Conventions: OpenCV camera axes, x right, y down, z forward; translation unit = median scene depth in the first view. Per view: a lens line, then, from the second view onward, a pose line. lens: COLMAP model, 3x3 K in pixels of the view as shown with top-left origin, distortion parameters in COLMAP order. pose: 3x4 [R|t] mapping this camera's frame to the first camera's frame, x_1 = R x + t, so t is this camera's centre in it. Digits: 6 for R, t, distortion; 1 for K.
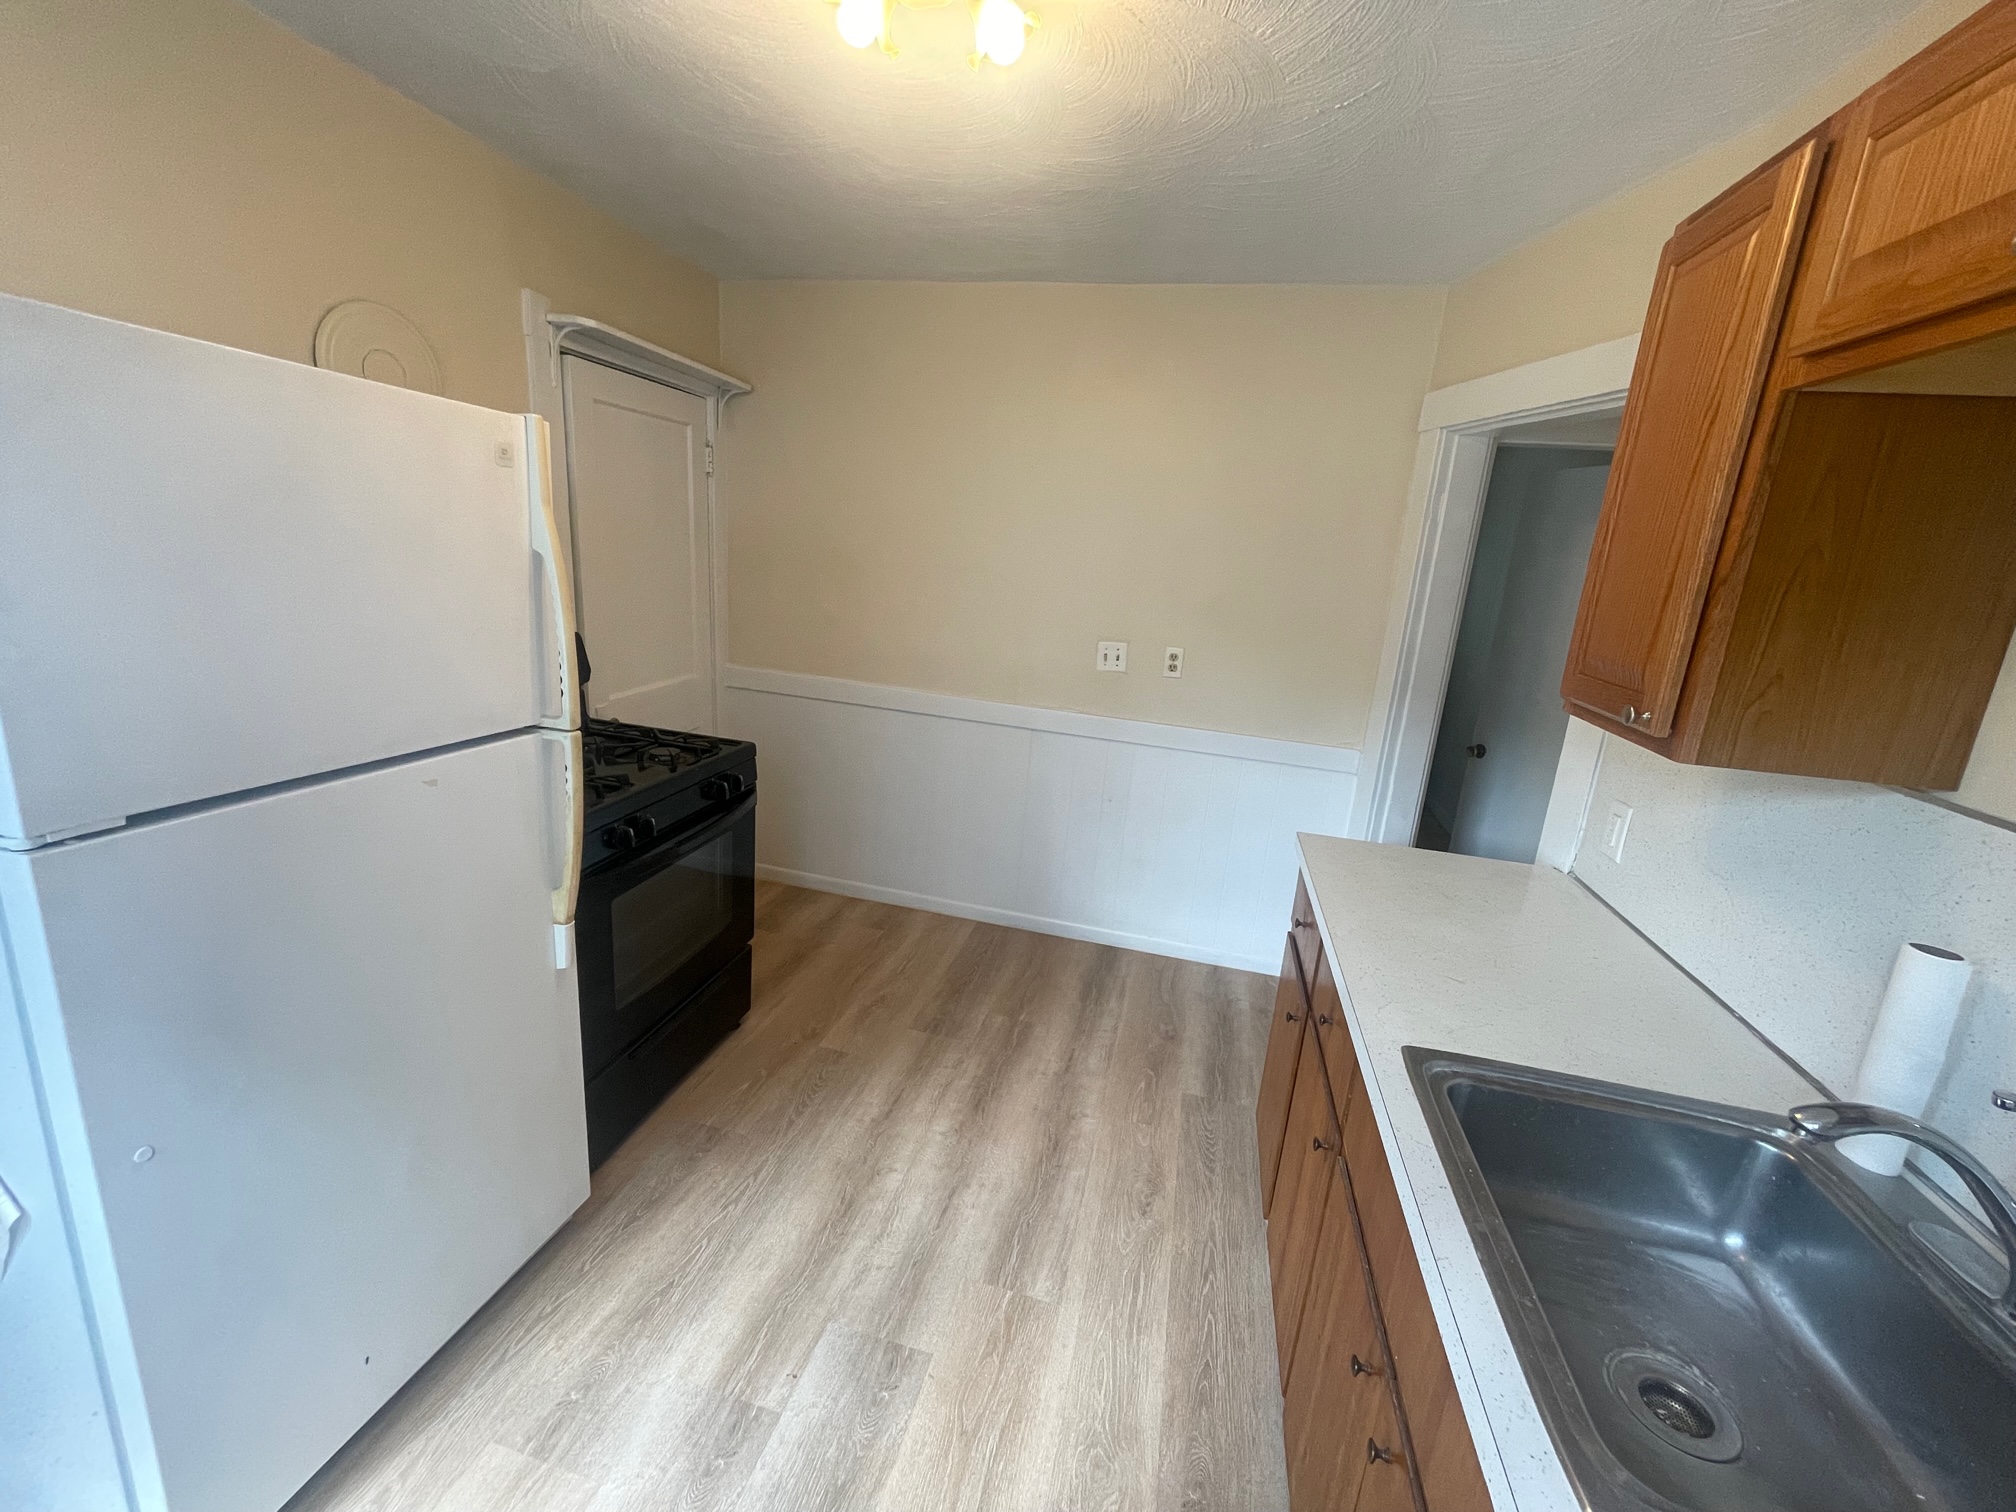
lens RADIAL K [[819.4, 0, 1001.1], [0, 819.4, 748.5], [0, 0, 1]] dist [0.000879, 0.000190]
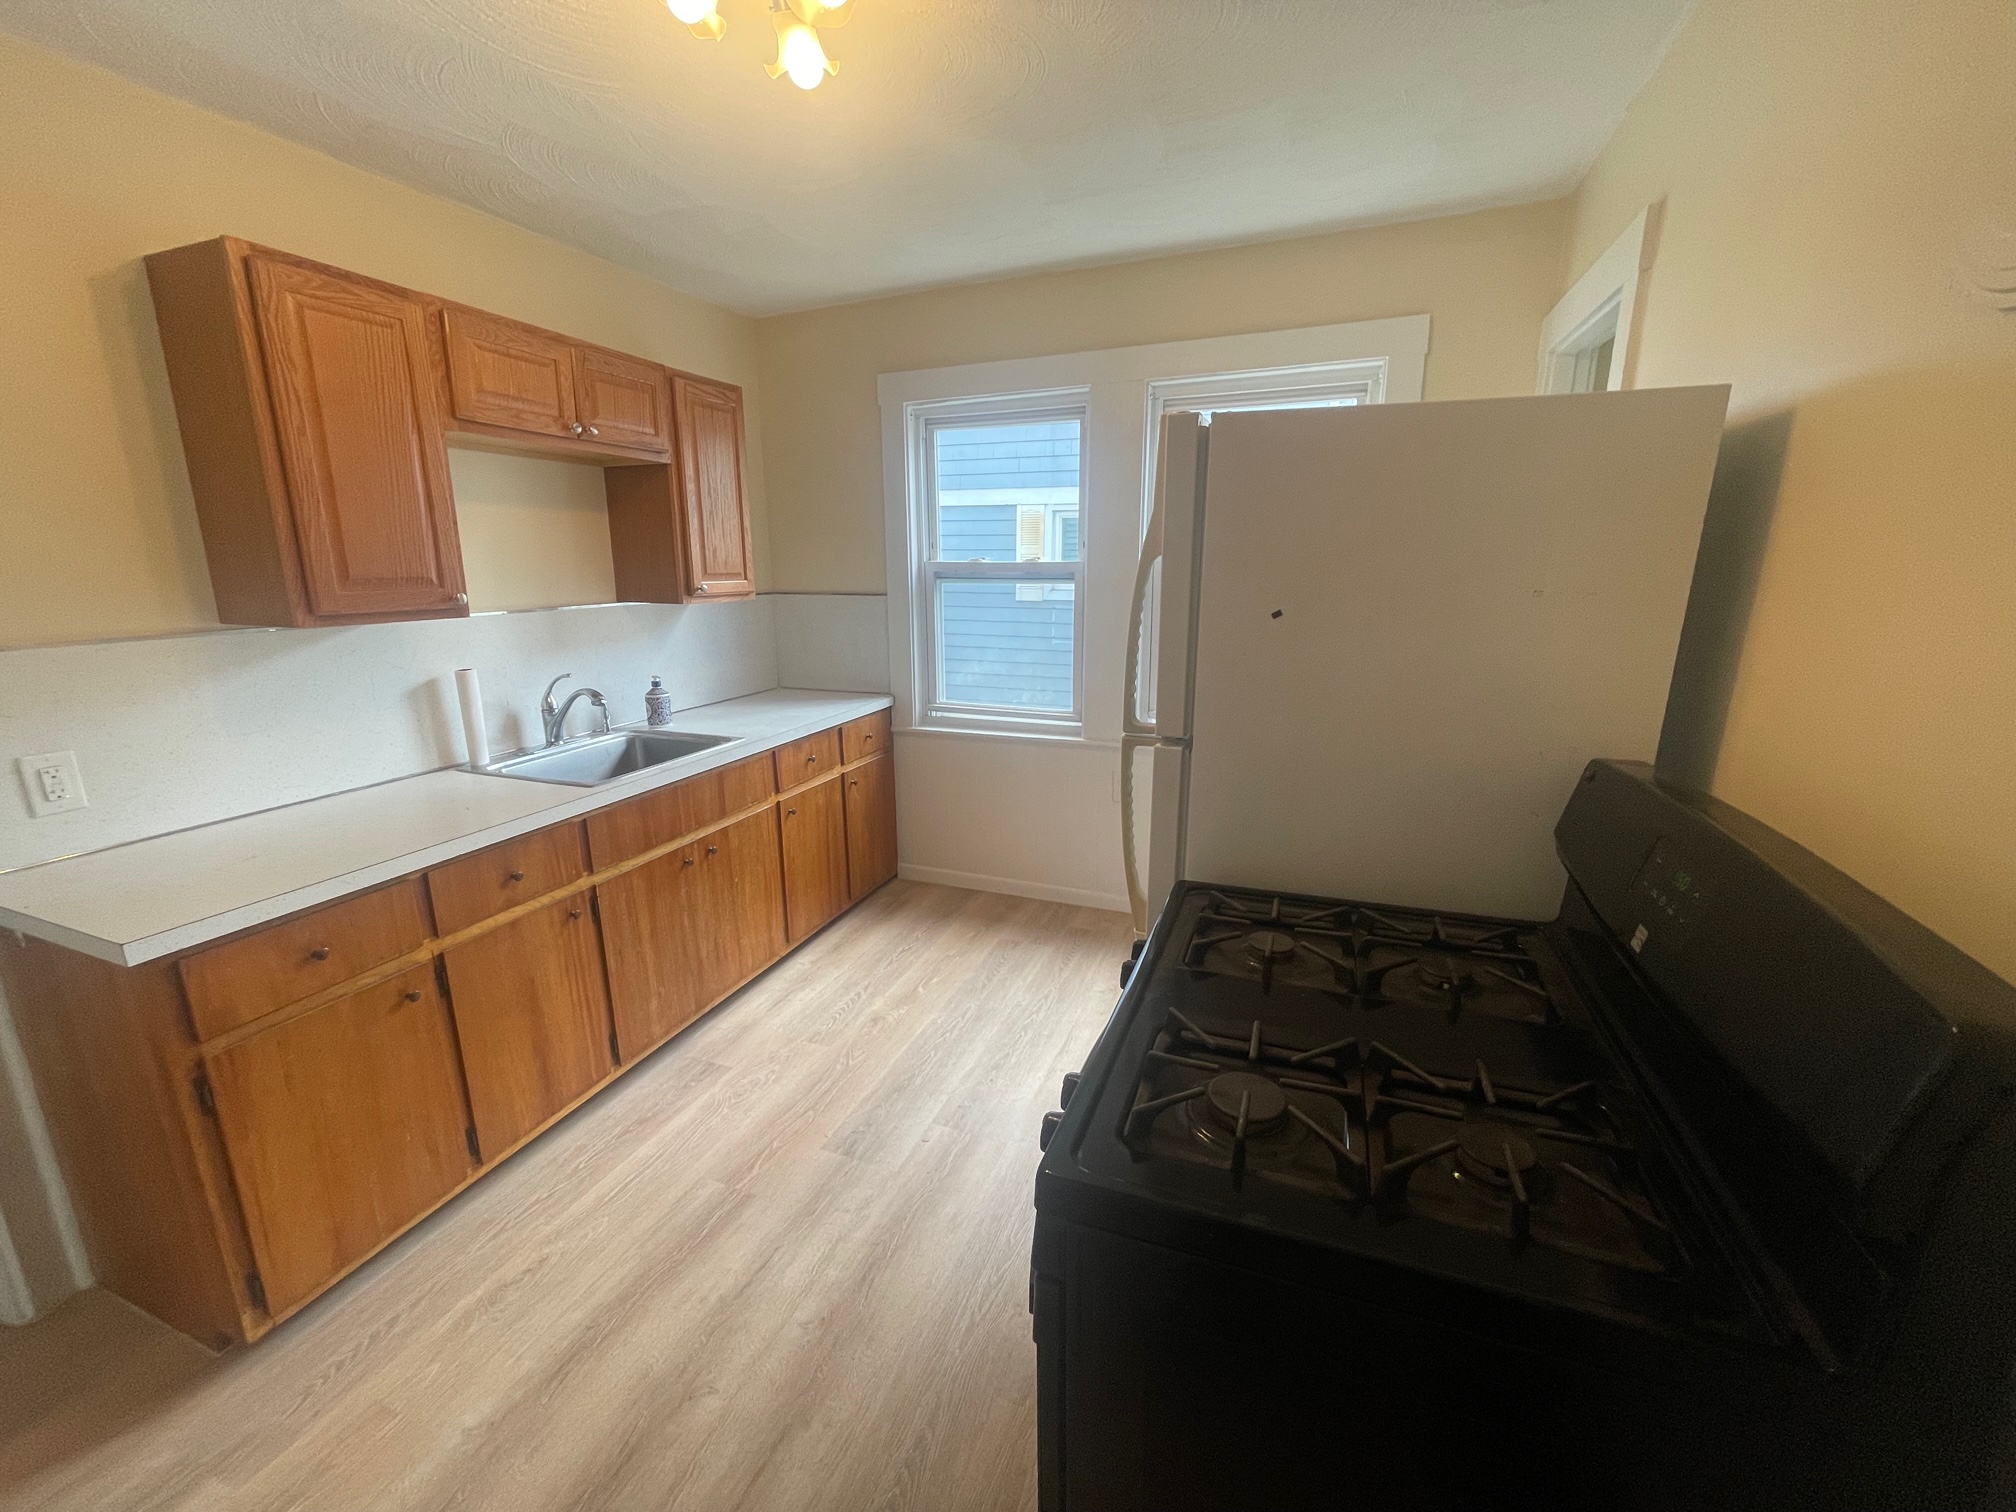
lens RADIAL K [[819.4, 0, 1005.3], [0, 819.4, 750.9], [0, 0, 1]] dist [0.000879, 0.000190]
pose [[-0.989034, -0.091625, 0.115827, -0.387033], [-0.026749, 0.882446, 0.469653, -0.365754], [-0.145243, 0.461405, -0.875220, 1.495665]]
